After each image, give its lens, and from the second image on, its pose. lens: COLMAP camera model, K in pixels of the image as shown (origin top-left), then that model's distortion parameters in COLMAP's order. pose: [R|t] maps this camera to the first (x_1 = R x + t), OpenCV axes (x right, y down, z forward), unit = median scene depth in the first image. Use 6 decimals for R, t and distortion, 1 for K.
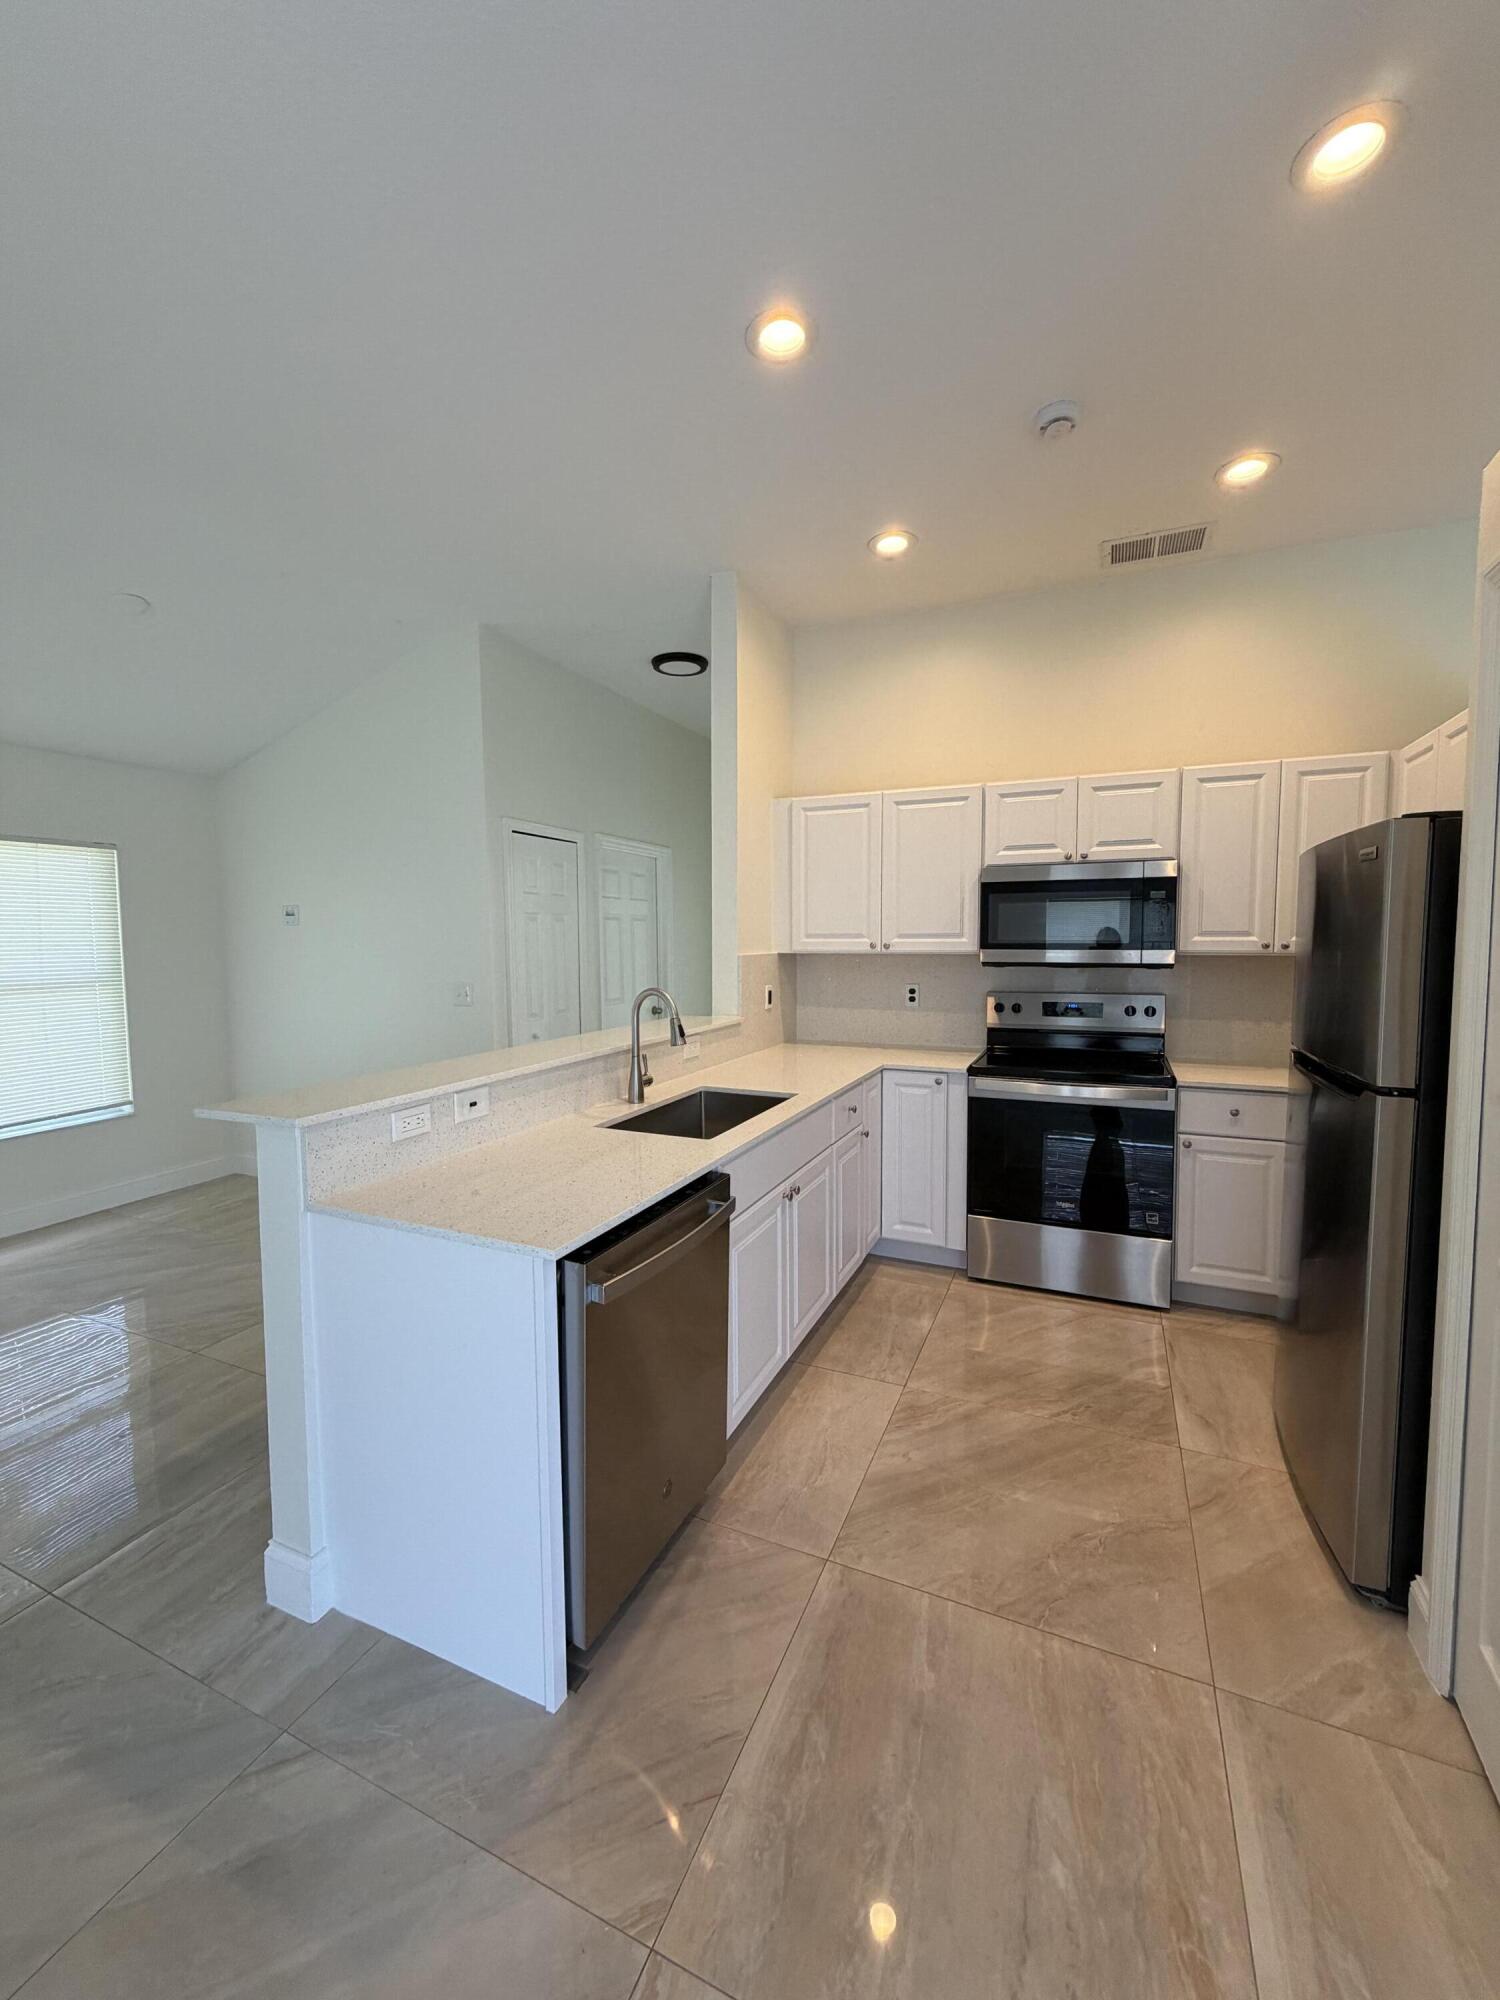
lens RADIAL K [[800.9, 0, 749.9], [0, 800.9, 990.1], [0, 0, 1]] dist [-0.000006, -0.000243]
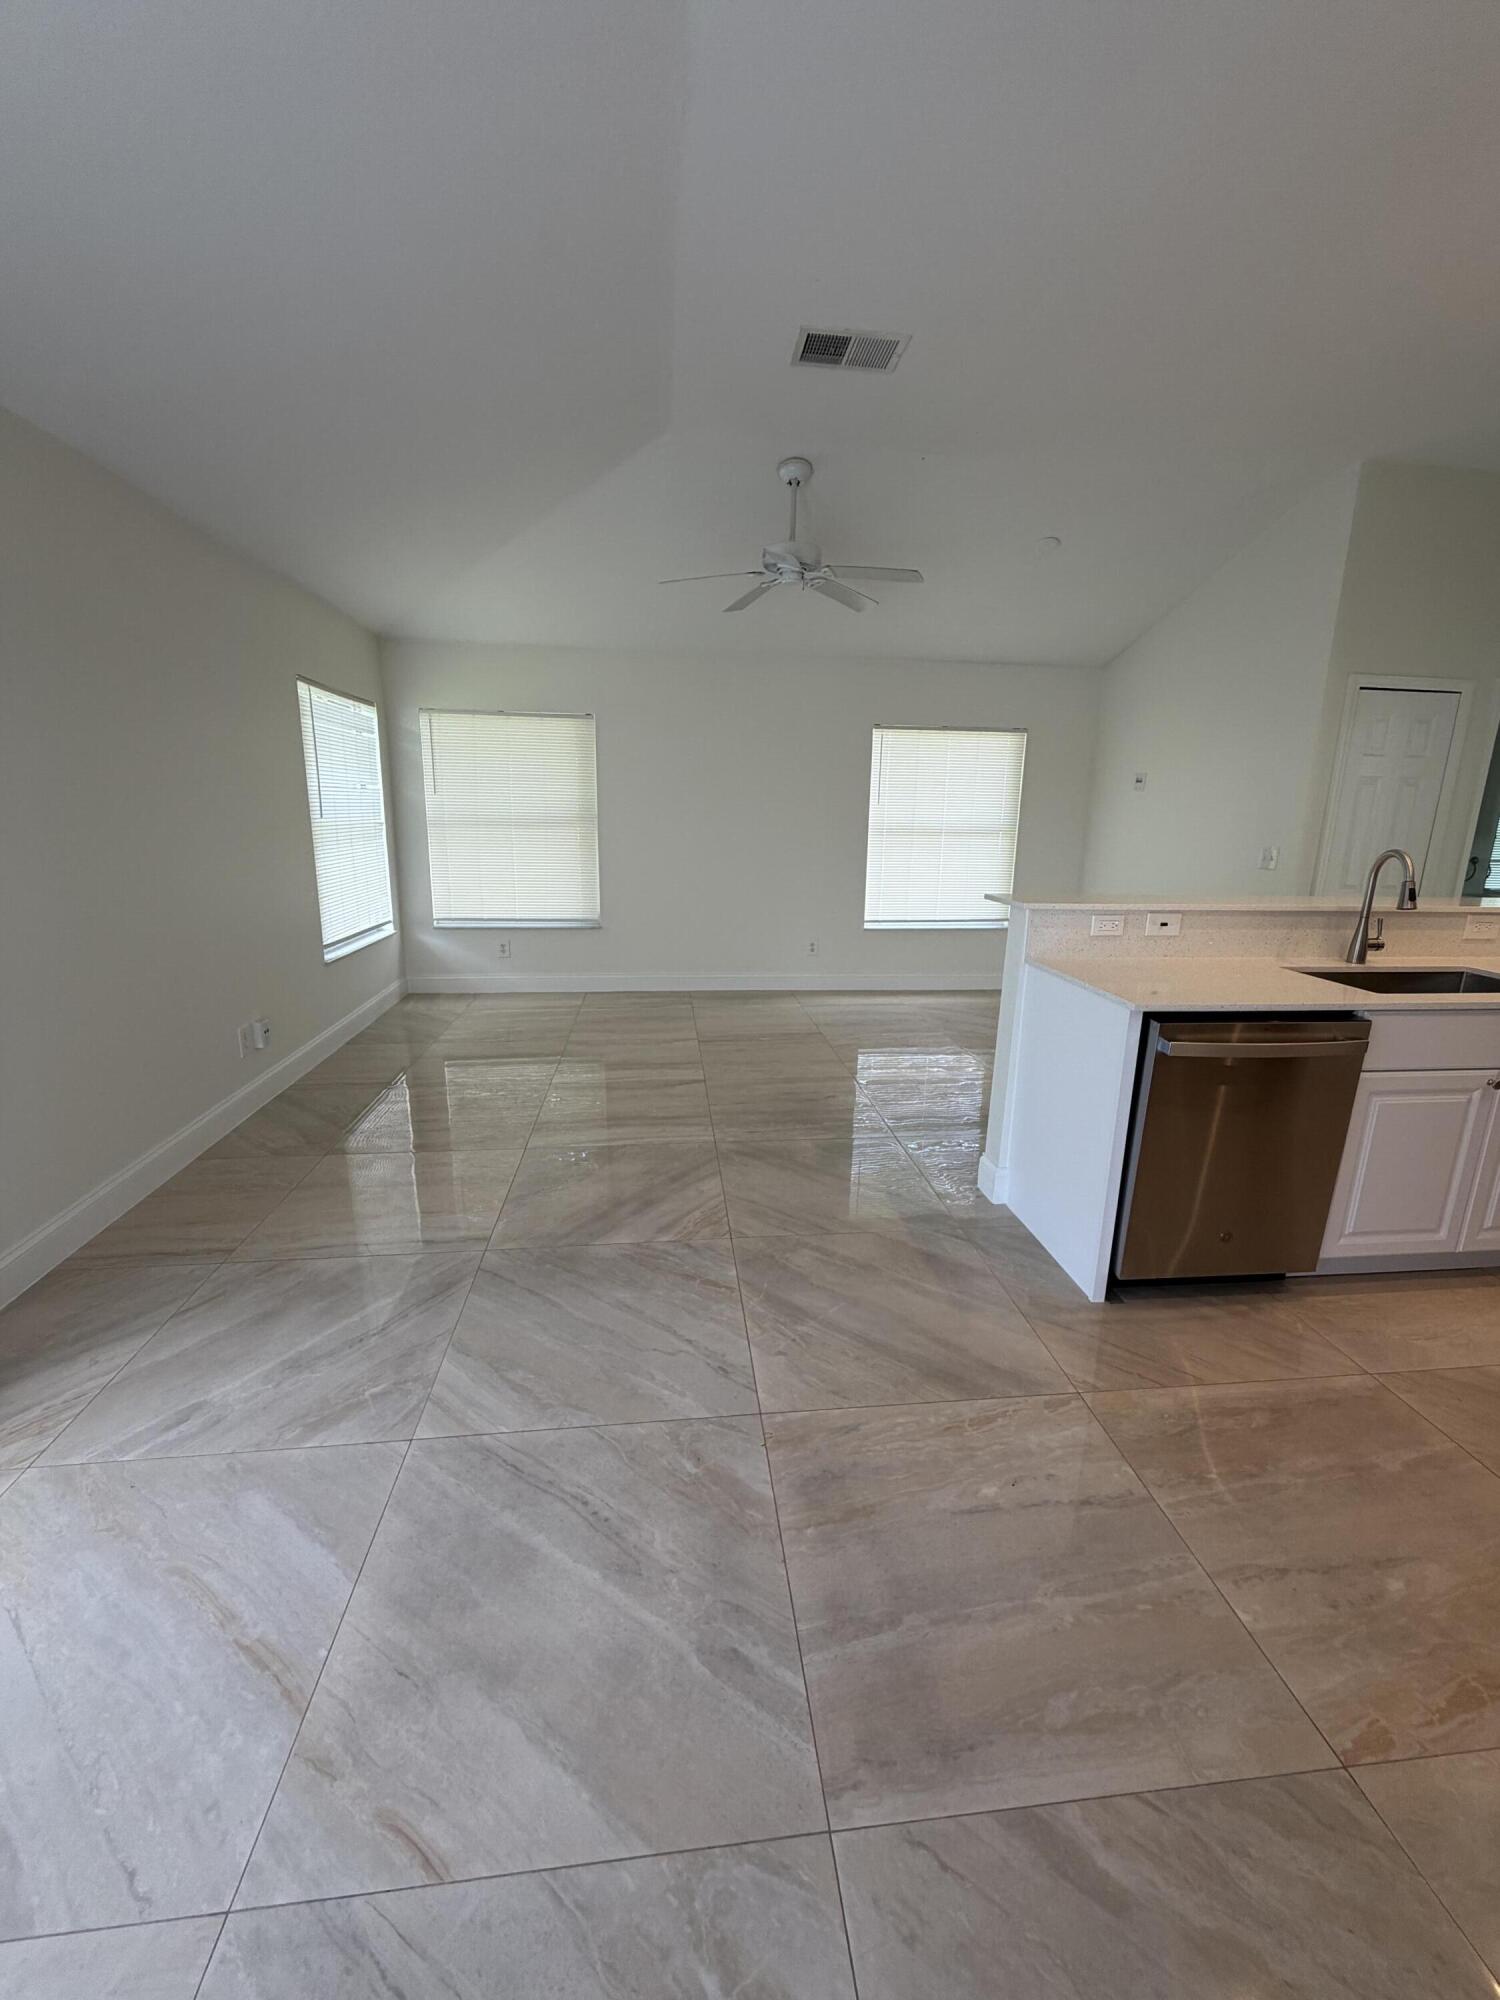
lens RADIAL K [[800.9, 0, 749.9], [0, 800.9, 990.1], [0, 0, 1]] dist [-0.000006, -0.000243]
pose [[0.508533, 0.210796, -0.834841, 0.417062], [-0.080534, 0.976964, 0.197625, 0.044082], [0.857268, -0.033266, 0.513795, -0.243172]]
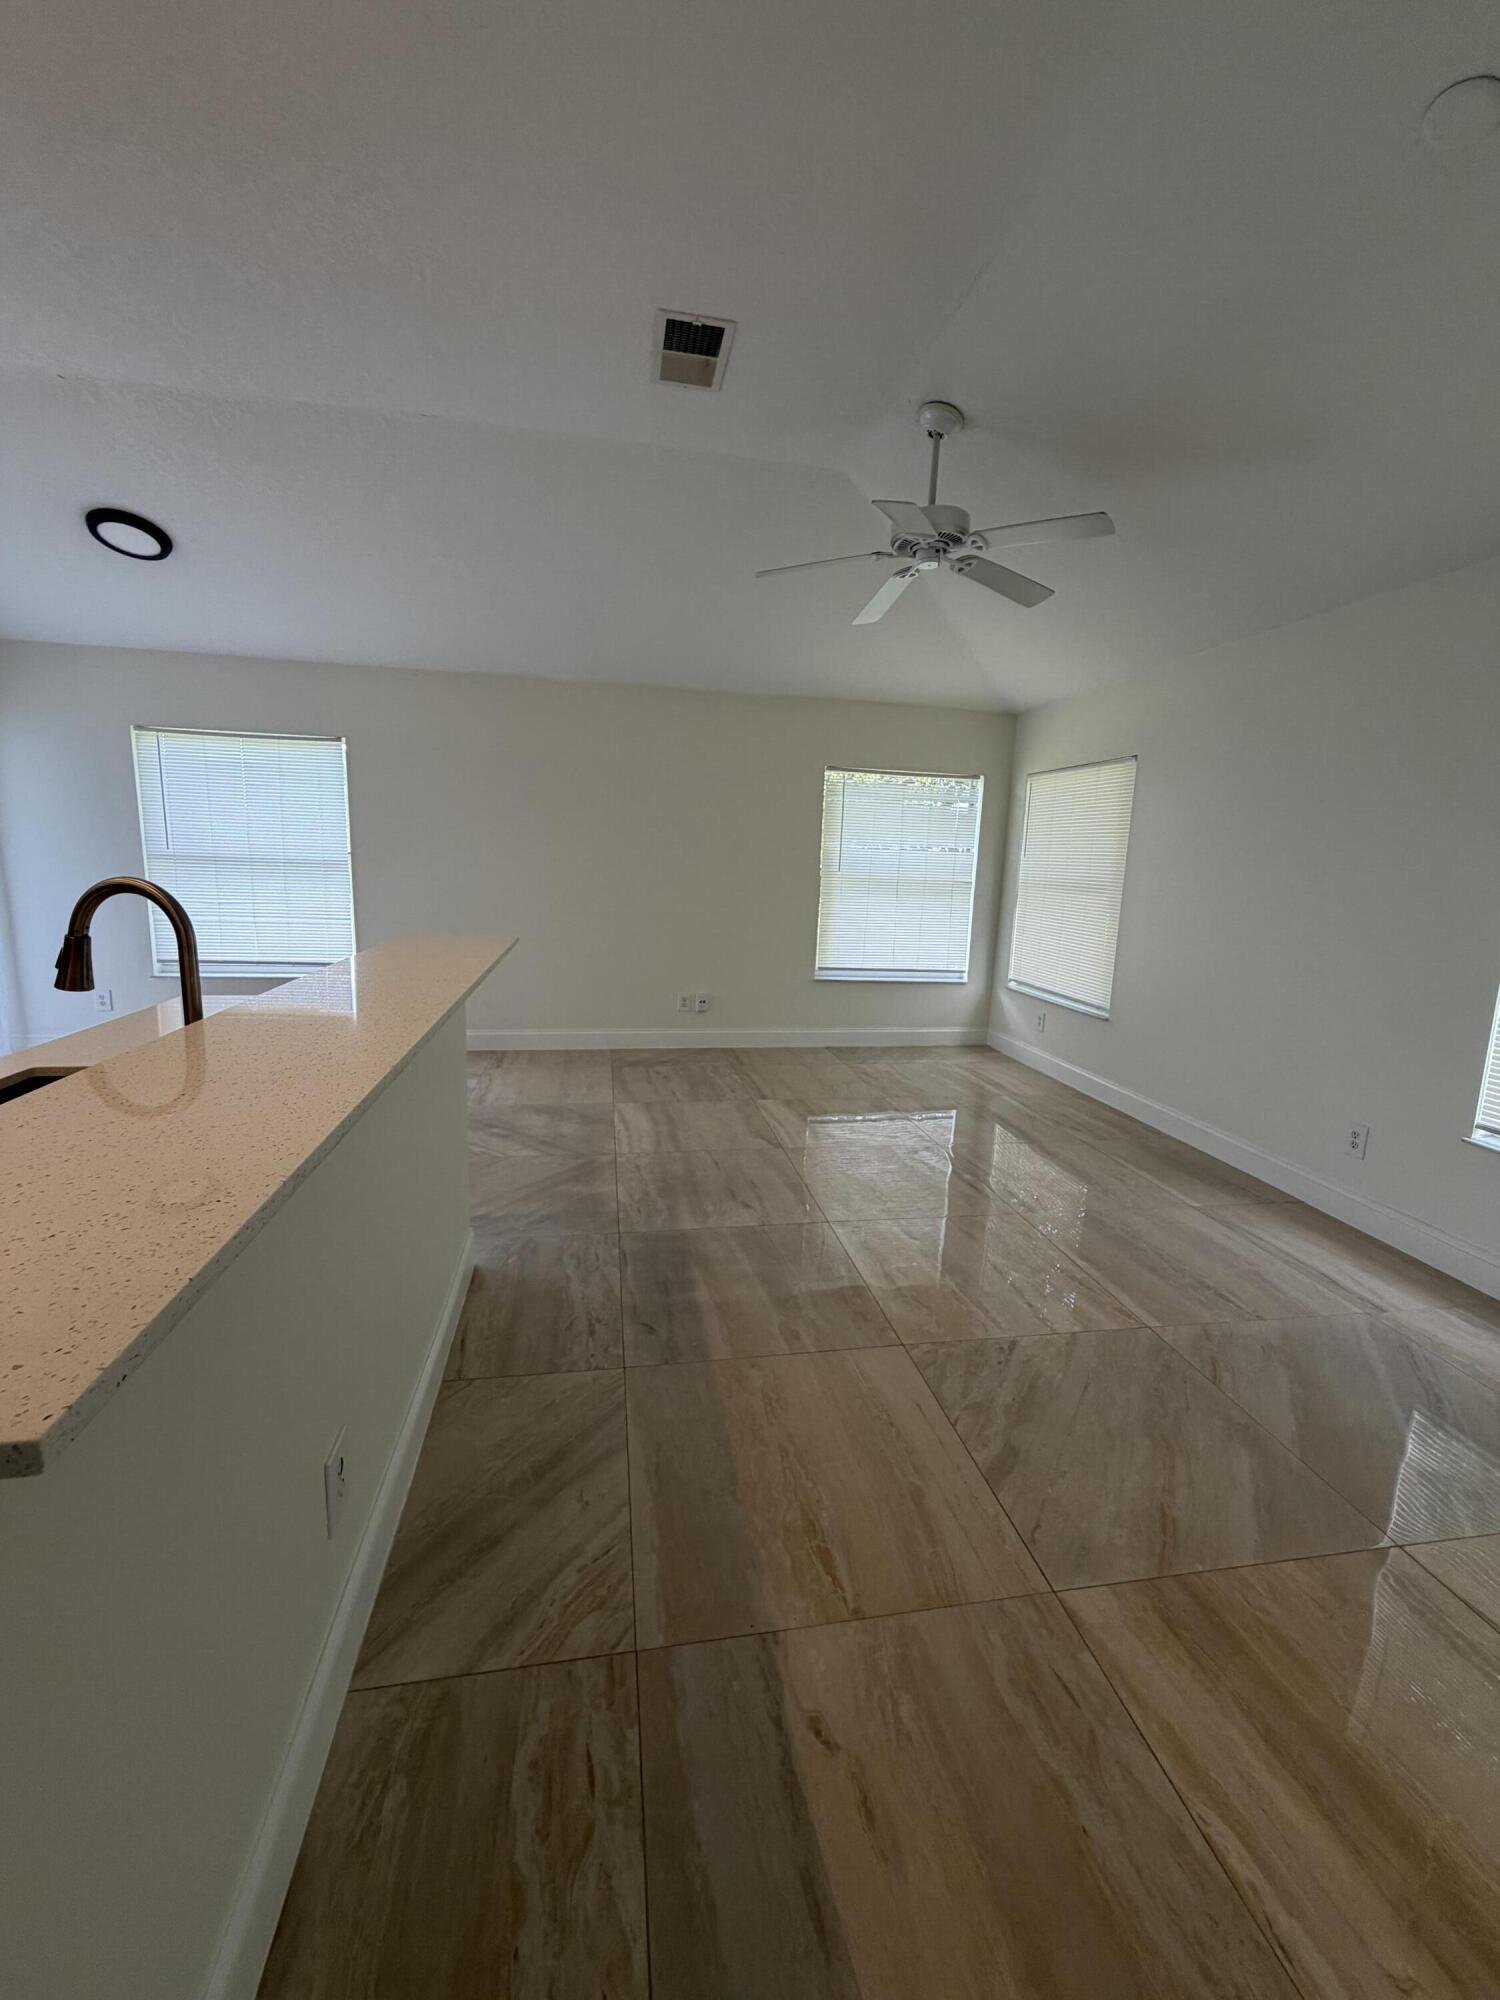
lens RADIAL K [[804.1, 0, 746.9], [0, 804.1, 995.9], [0, 0, 1]] dist [-0.003014, -0.000224]
pose [[-0.824540, 0.076962, -0.560545, -0.181313], [-0.065298, 0.971143, 0.229386, -0.085750], [0.562024, 0.225740, -0.795720, 1.983625]]
